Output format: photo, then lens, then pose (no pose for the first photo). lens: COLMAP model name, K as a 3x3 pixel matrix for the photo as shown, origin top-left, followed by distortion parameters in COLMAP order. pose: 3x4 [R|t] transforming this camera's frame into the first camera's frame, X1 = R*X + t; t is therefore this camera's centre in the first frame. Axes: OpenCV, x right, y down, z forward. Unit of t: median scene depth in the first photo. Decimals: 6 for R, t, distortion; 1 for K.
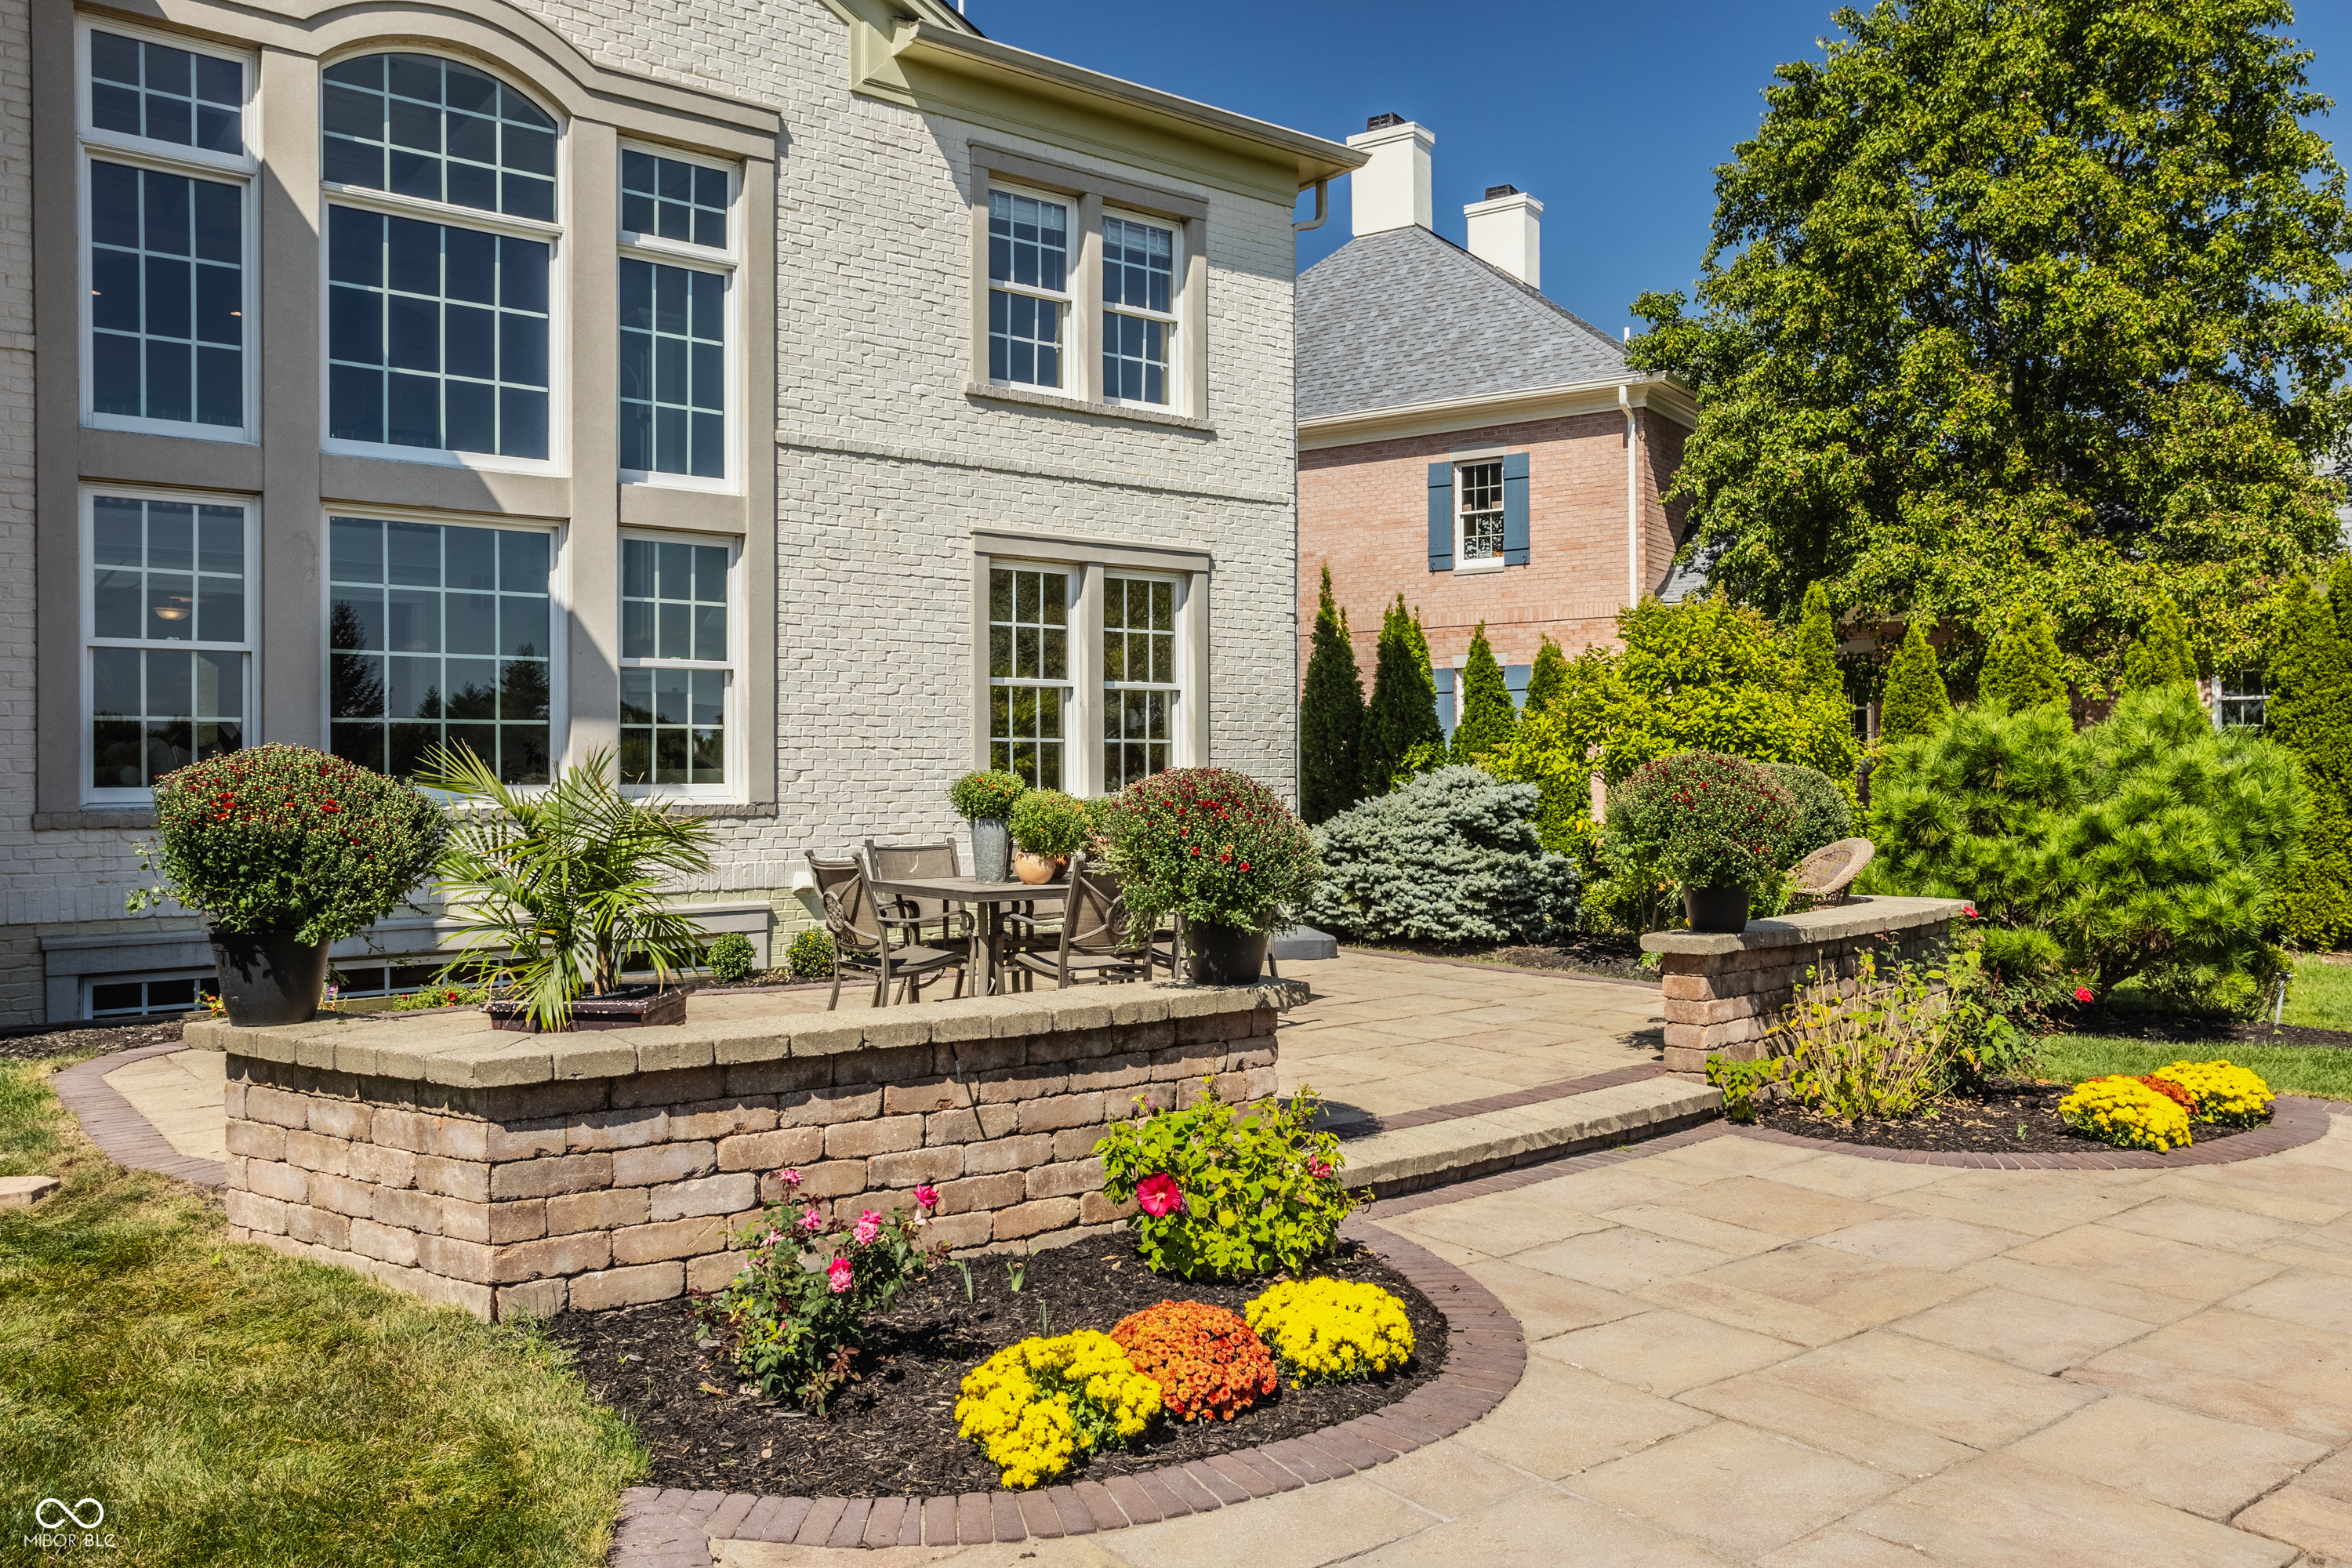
lens RADIAL K [[1760.5, 0, 1184.8], [0, 1760.5, 771.4], [0, 0, 1]] dist [-0.025305, 0.044745]
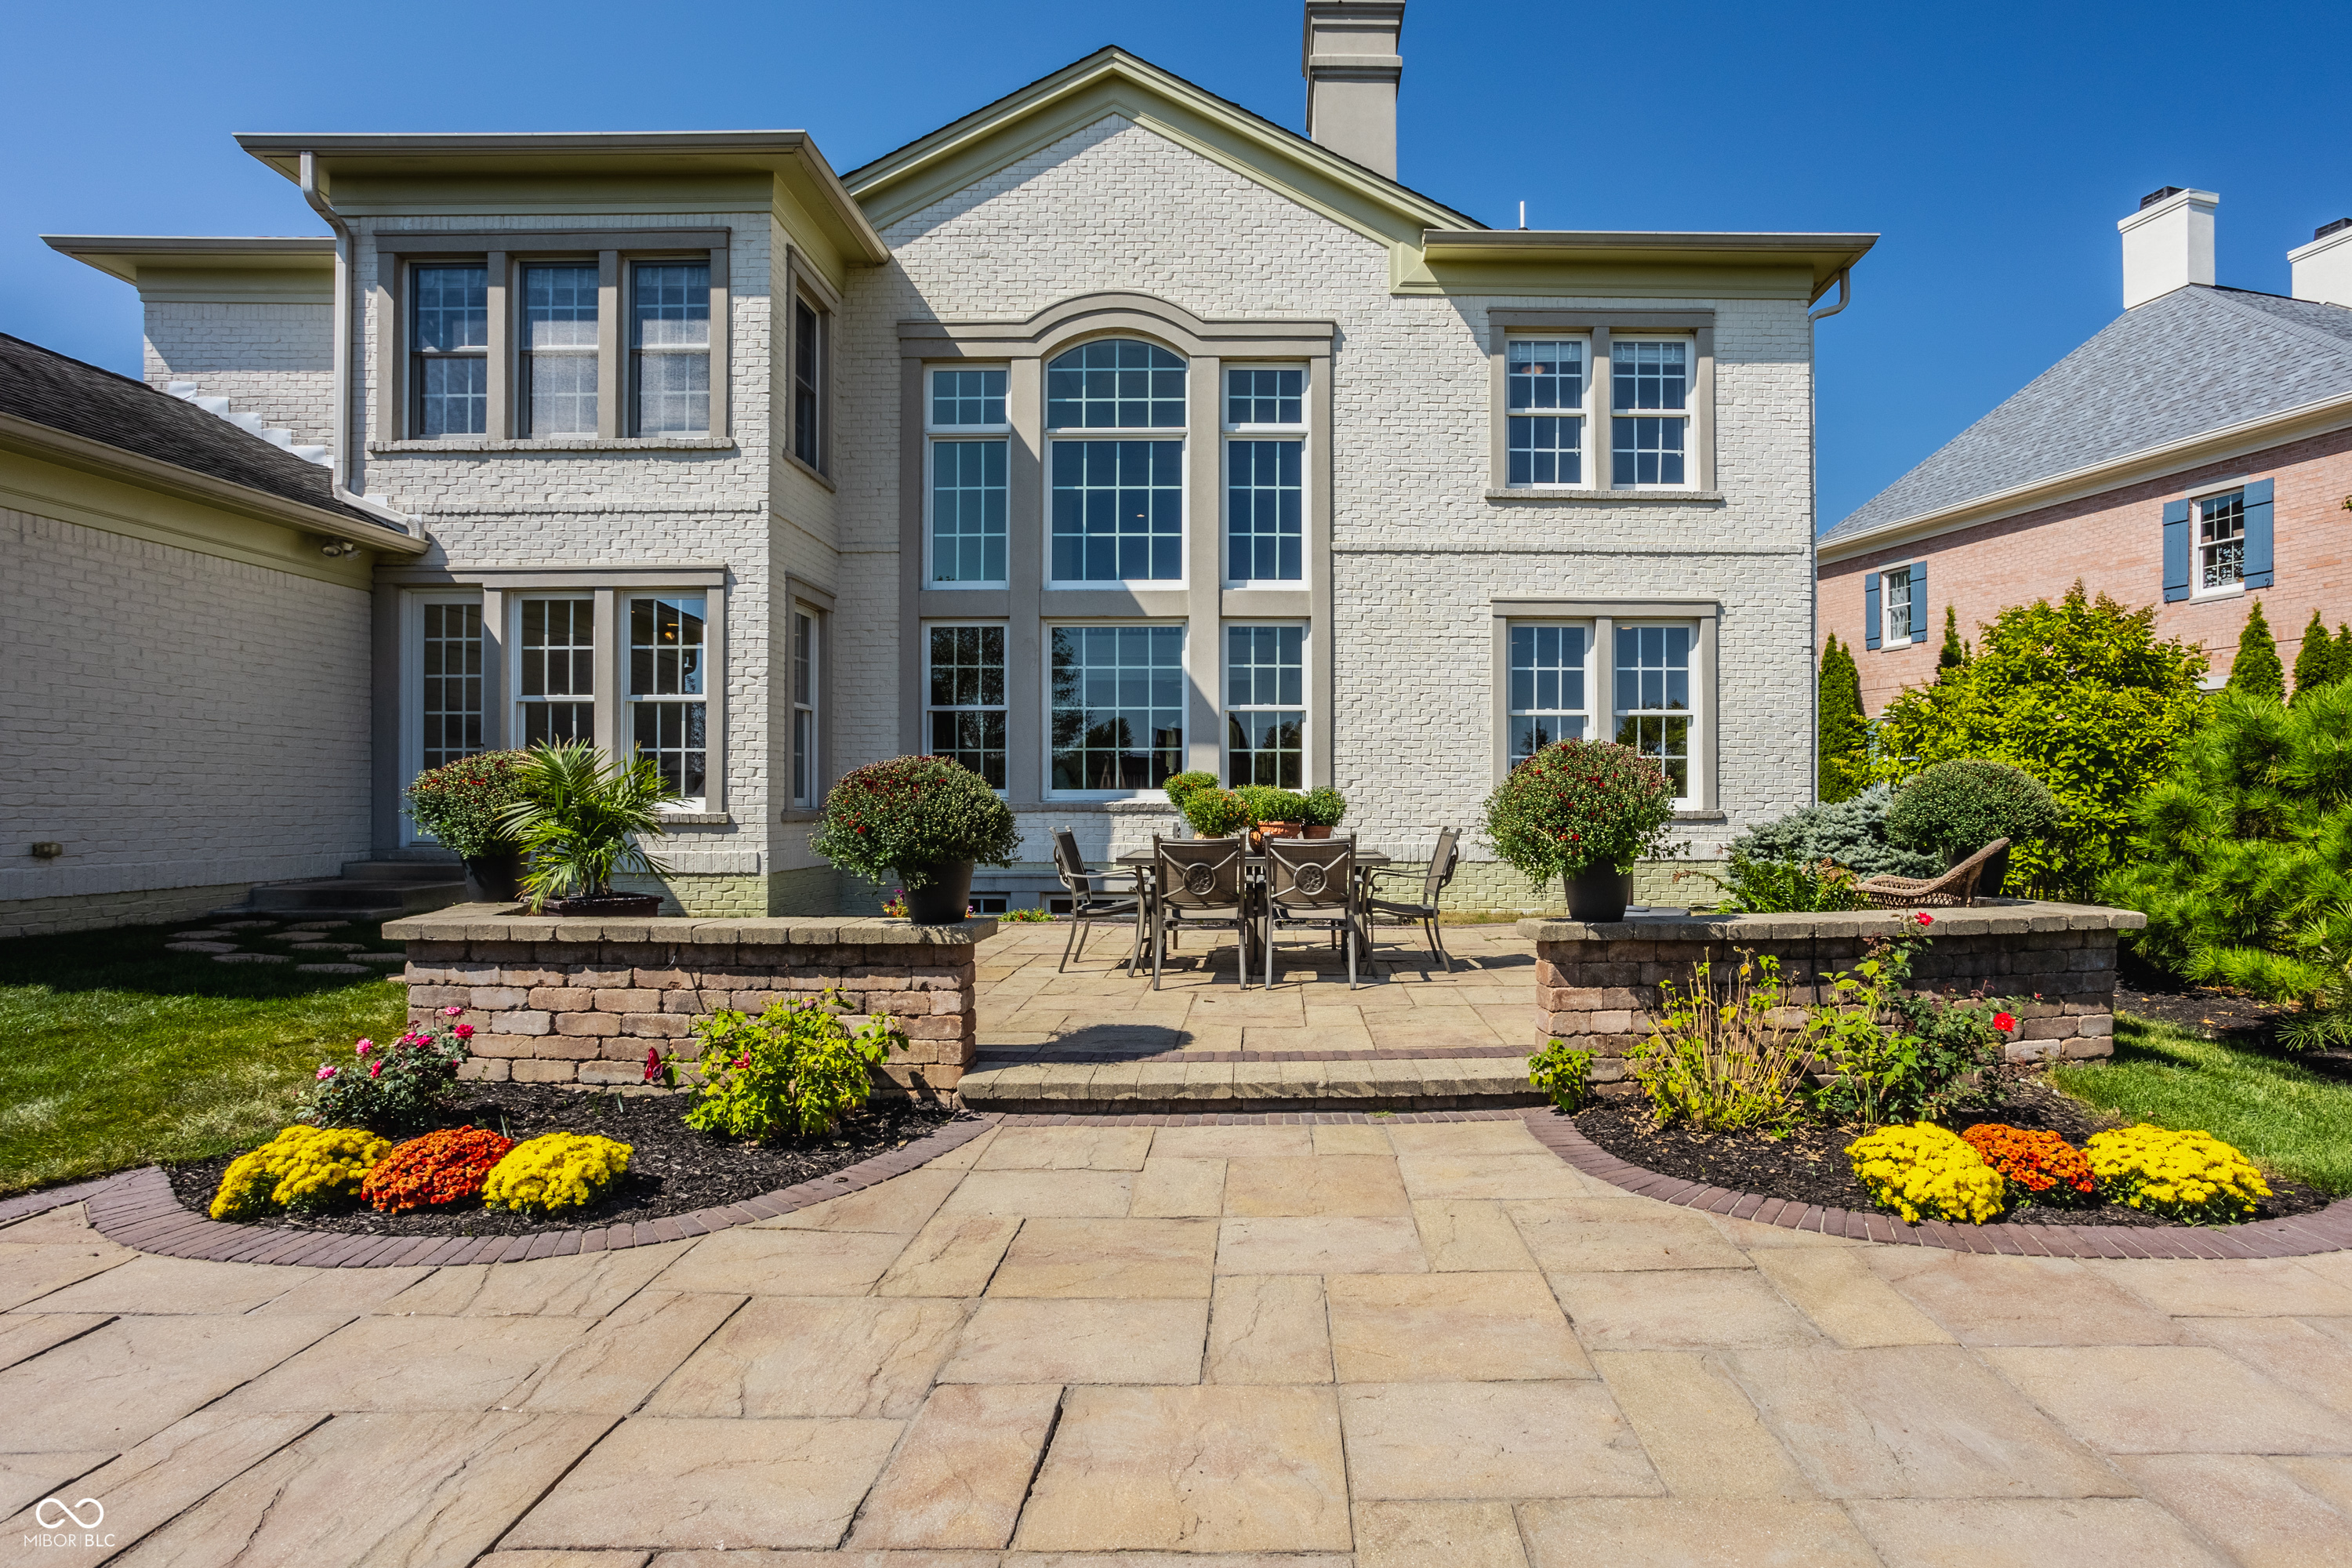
lens RADIAL K [[1189.1, 0, 1258.9], [0, 1189.1, 802.6], [0, 0, 1]] dist [-0.039409, 0.020419]
pose [[0.788094, 0.005808, -0.615528, 0.326346], [-0.001786, 0.999973, 0.007148, 0.011541], [0.615553, -0.004534, 0.788083, 0.203819]]
